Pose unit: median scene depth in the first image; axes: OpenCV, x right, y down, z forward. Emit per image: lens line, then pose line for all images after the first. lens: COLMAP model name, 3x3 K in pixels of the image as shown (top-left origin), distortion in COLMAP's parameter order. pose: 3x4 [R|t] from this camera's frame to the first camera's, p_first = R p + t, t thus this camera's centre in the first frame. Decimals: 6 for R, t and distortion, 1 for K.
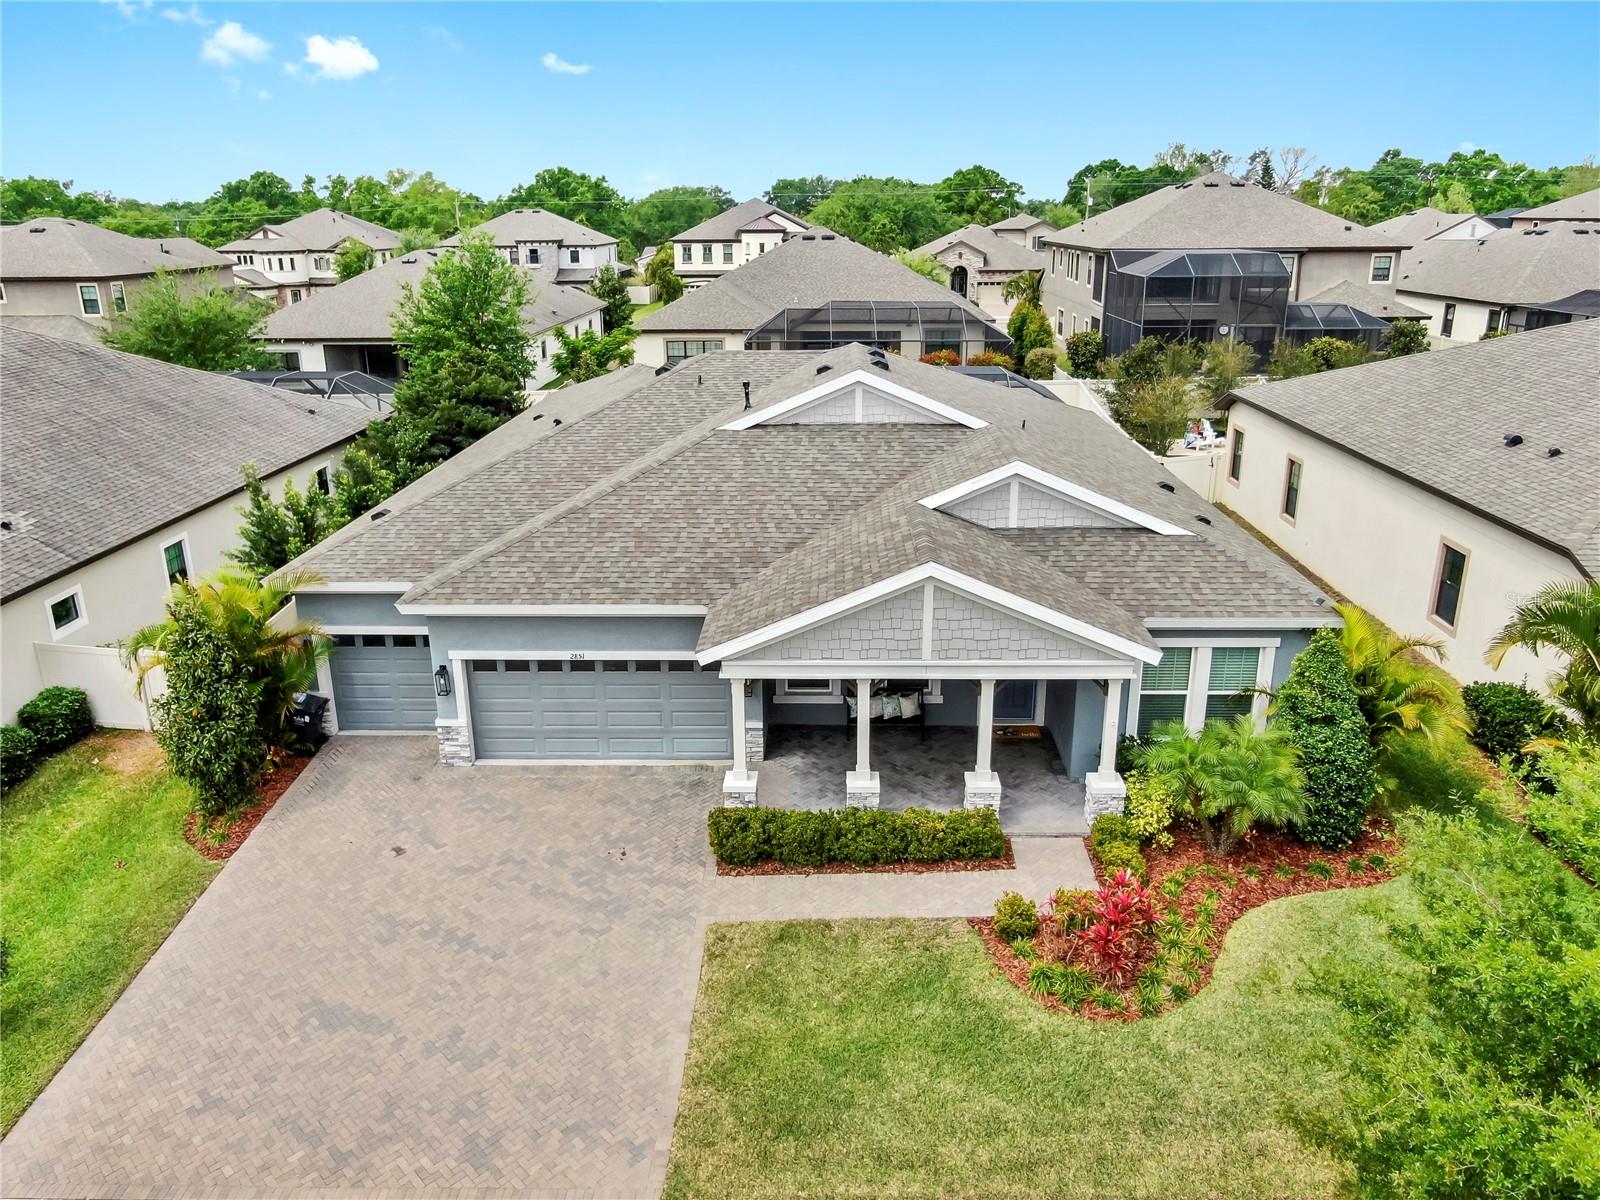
lens RADIAL K [[1157.8, 0, 803.4], [0, 1157.8, 596.4], [0, 0, 1]] dist [-0.011519, 0.001182]
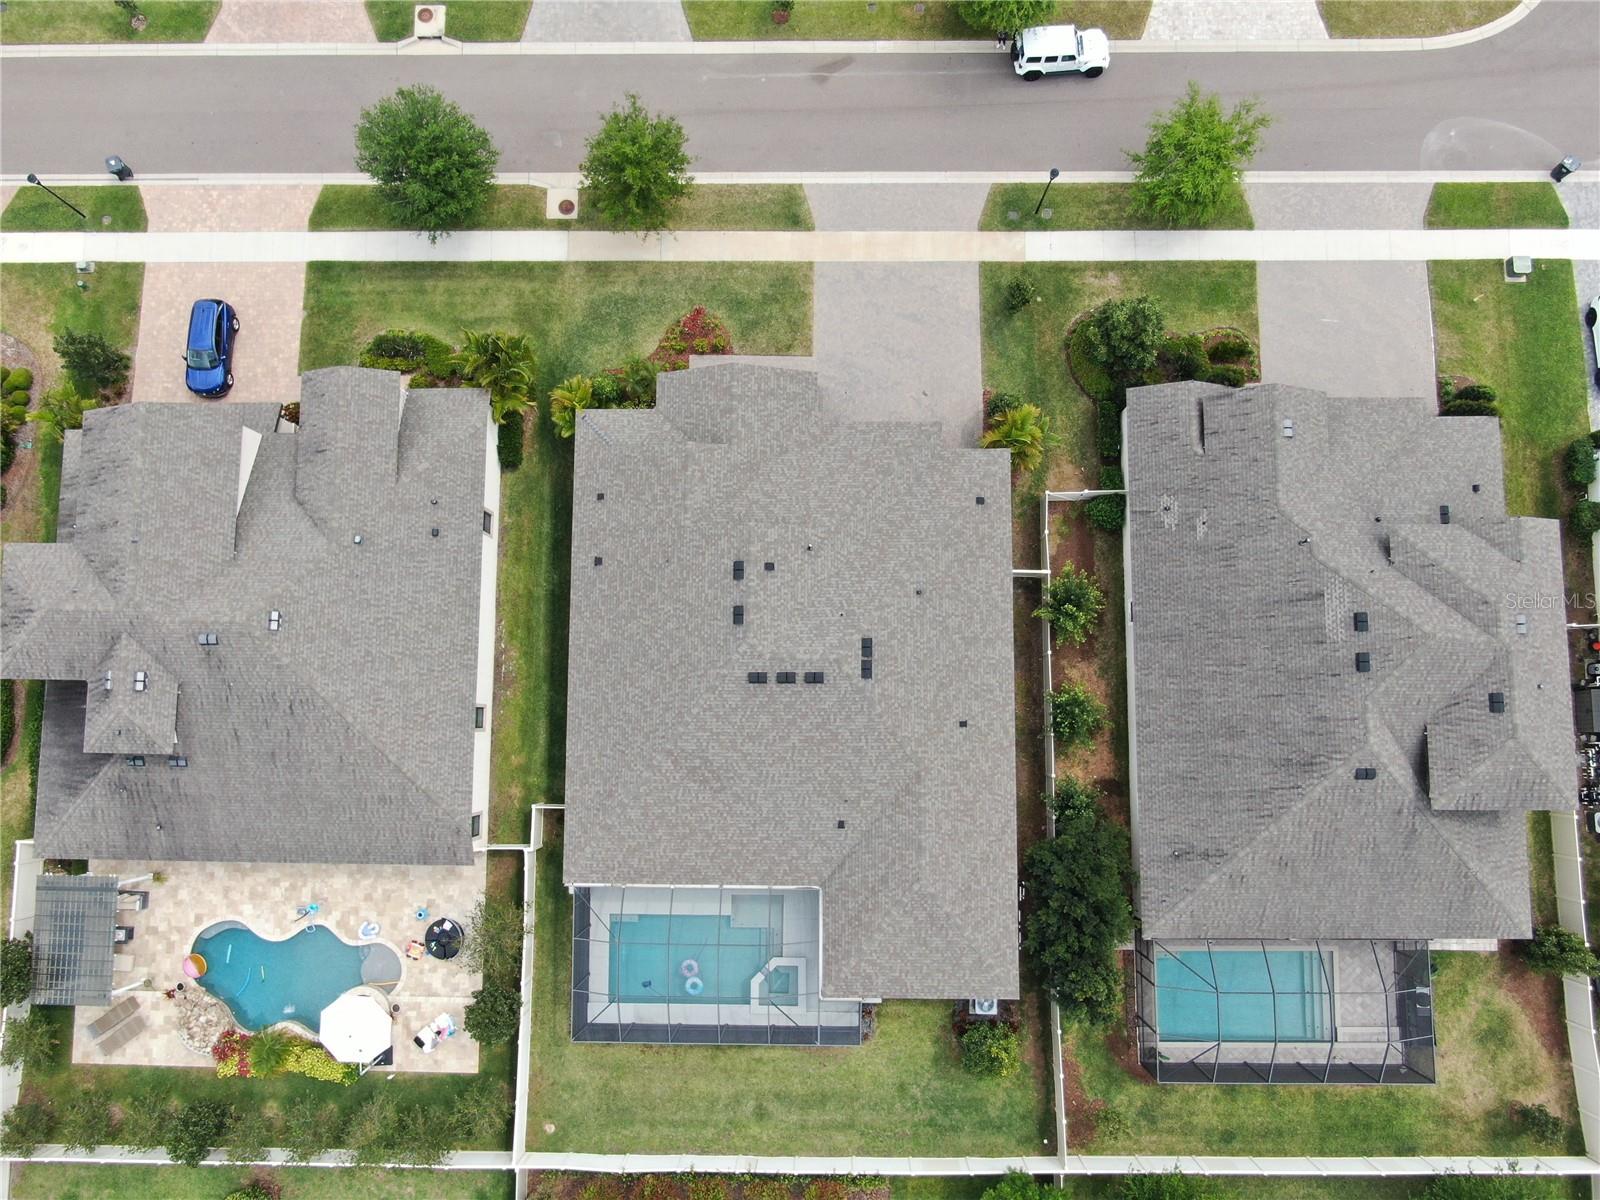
lens RADIAL K [[1157.8, 0, 804.2], [0, 1157.8, 580.4], [0, 0, 1]] dist [-0.011519, 0.001182]
pose [[-0.998895, 0.028169, 0.037611, -0.150209], [0.031172, -0.201718, 0.978947, -2.796911], [0.035163, 0.979038, 0.200617, 0.898940]]
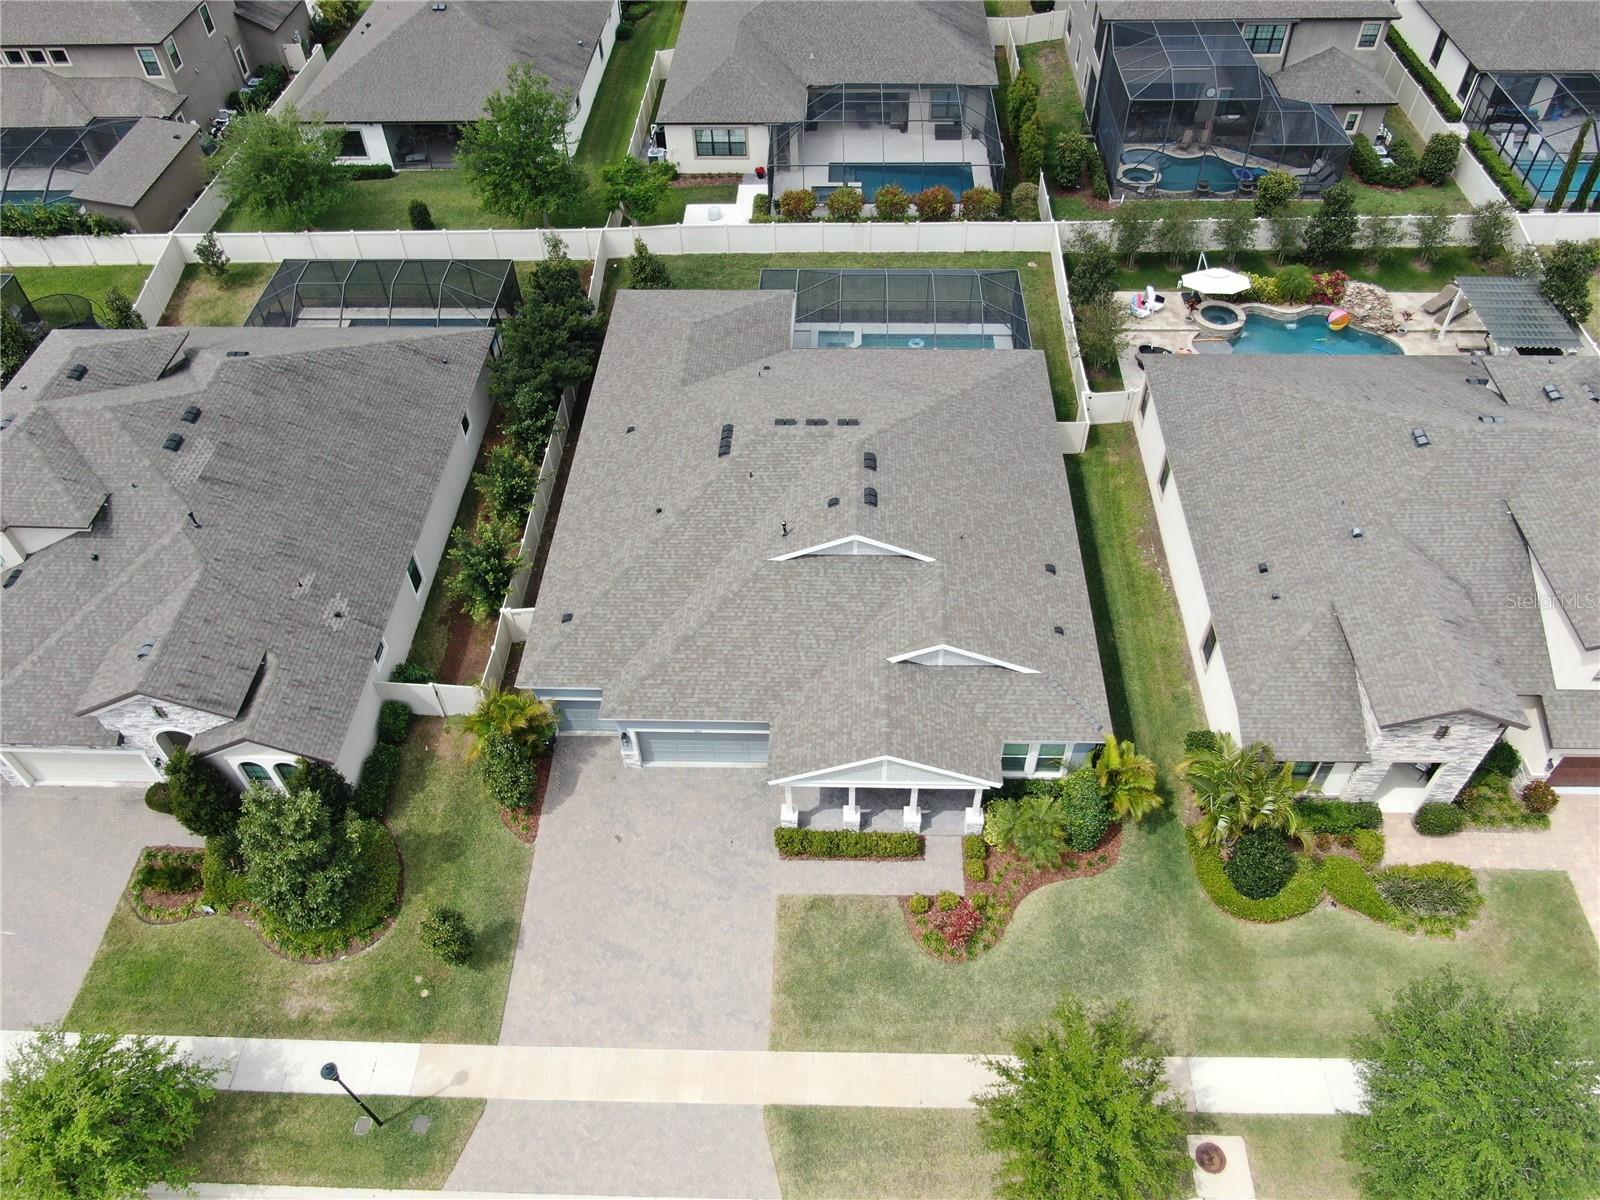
lens RADIAL K [[1157.8, 0, 805.3], [0, 1157.8, 596.3], [0, 0, 1]] dist [-0.011519, 0.001182]
pose [[0.999900, -0.003451, -0.013688, 0.000880], [0.009637, 0.875442, 0.483226, -1.147708], [0.010315, -0.483310, 0.875388, -0.562114]]
